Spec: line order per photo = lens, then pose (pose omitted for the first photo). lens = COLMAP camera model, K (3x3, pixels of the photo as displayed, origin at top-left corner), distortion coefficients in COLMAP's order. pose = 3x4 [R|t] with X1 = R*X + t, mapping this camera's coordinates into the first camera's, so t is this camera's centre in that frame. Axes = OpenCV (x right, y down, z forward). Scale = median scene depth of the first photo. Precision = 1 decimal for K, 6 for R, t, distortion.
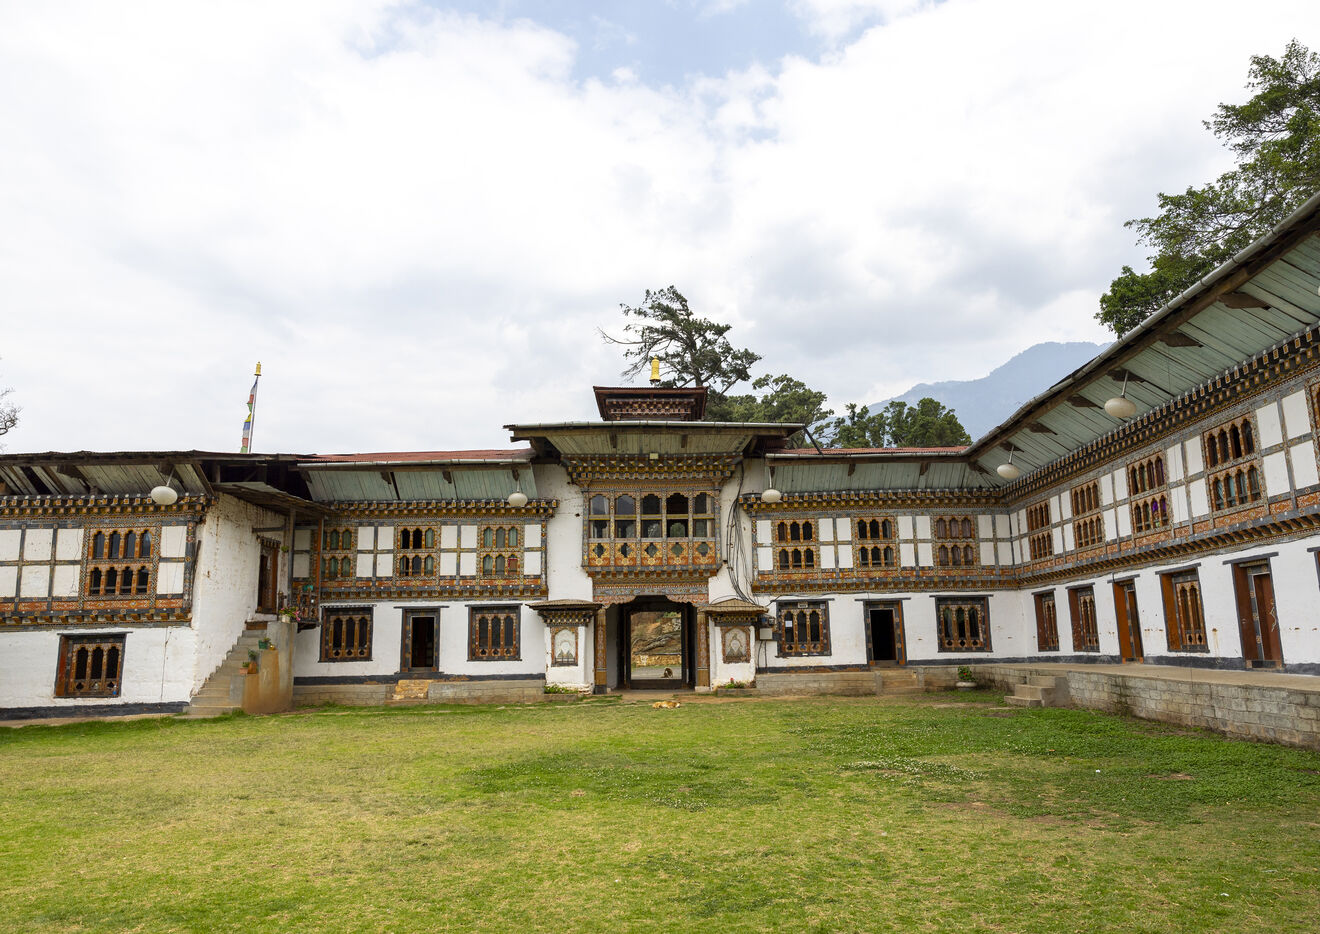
lens RADIAL K [[1030.2, 0, 694.3], [0, 1030.2, 467.8], [0, 0, 1]] dist [-0.005949, 0.002659]
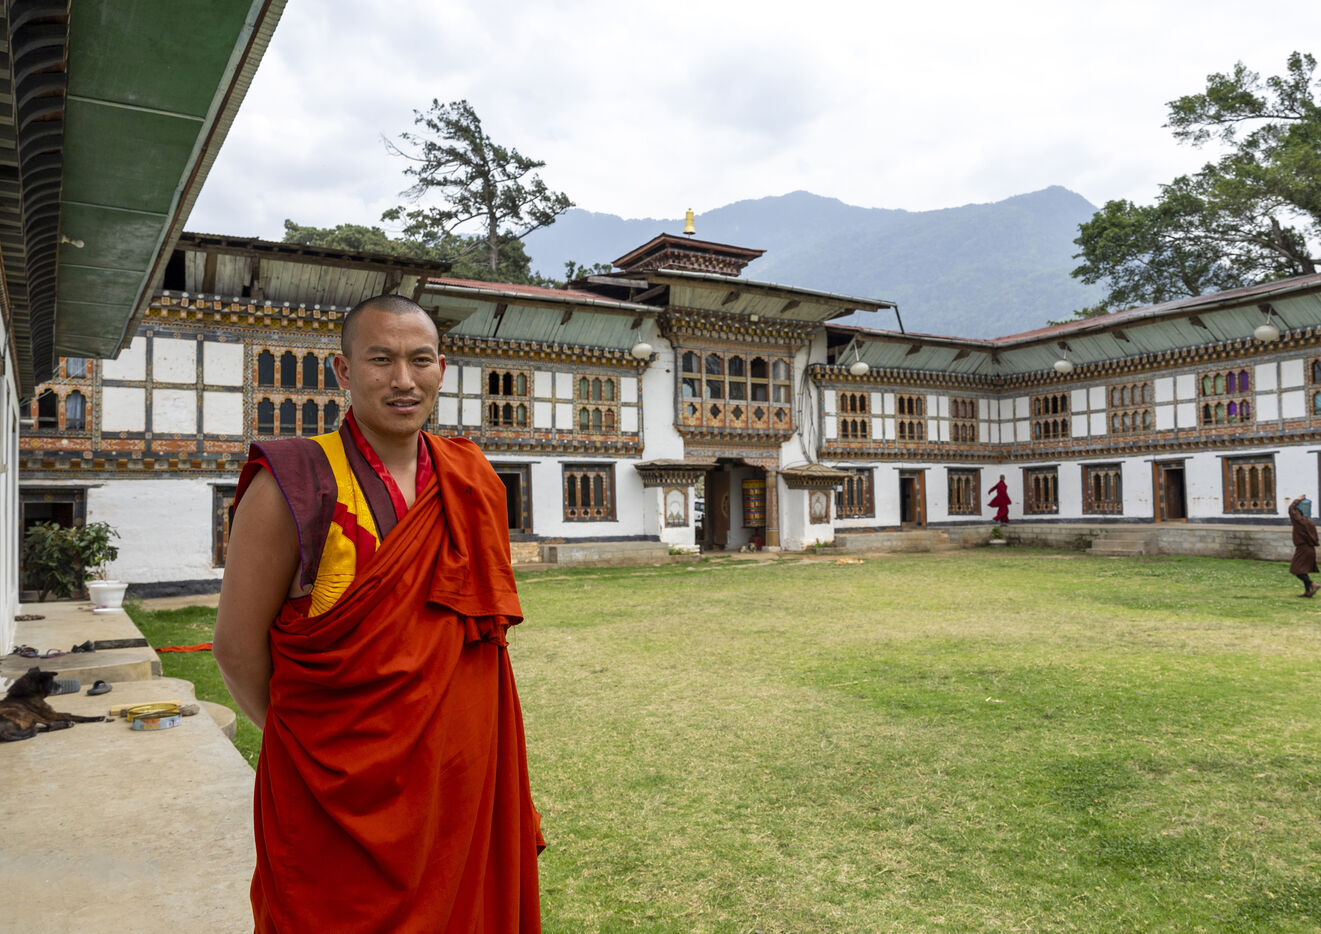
lens RADIAL K [[1065.6, 0, 818.8], [0, 1065.6, 492.5], [0, 0, 1]] dist [0.001353, 0.003364]
pose [[0.826502, 0.016632, 0.562687, -0.558820], [-0.100651, 0.987822, 0.118643, 0.026228], [-0.553862, -0.154694, 0.818112, 0.103201]]
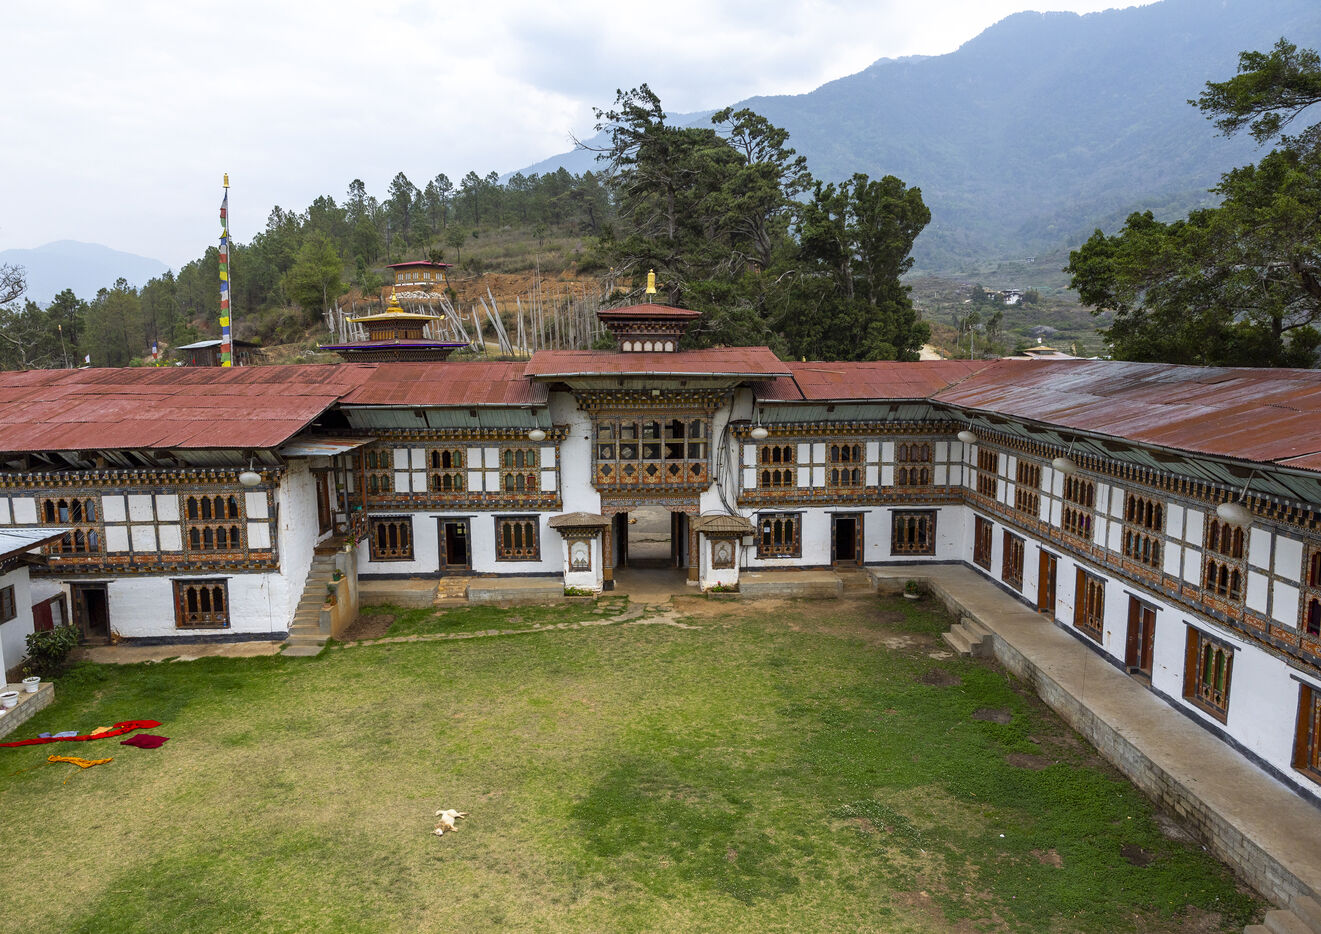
lens RADIAL K [[1034.5, 0, 666.5], [0, 1034.5, 521.1], [0, 0, 1]] dist [-0.010125, 0.005931]
pose [[0.999327, 0.008822, 0.035596, -0.066120], [-0.020852, 0.935147, 0.353645, -0.277601], [-0.030168, -0.354149, 0.934702, -0.100444]]
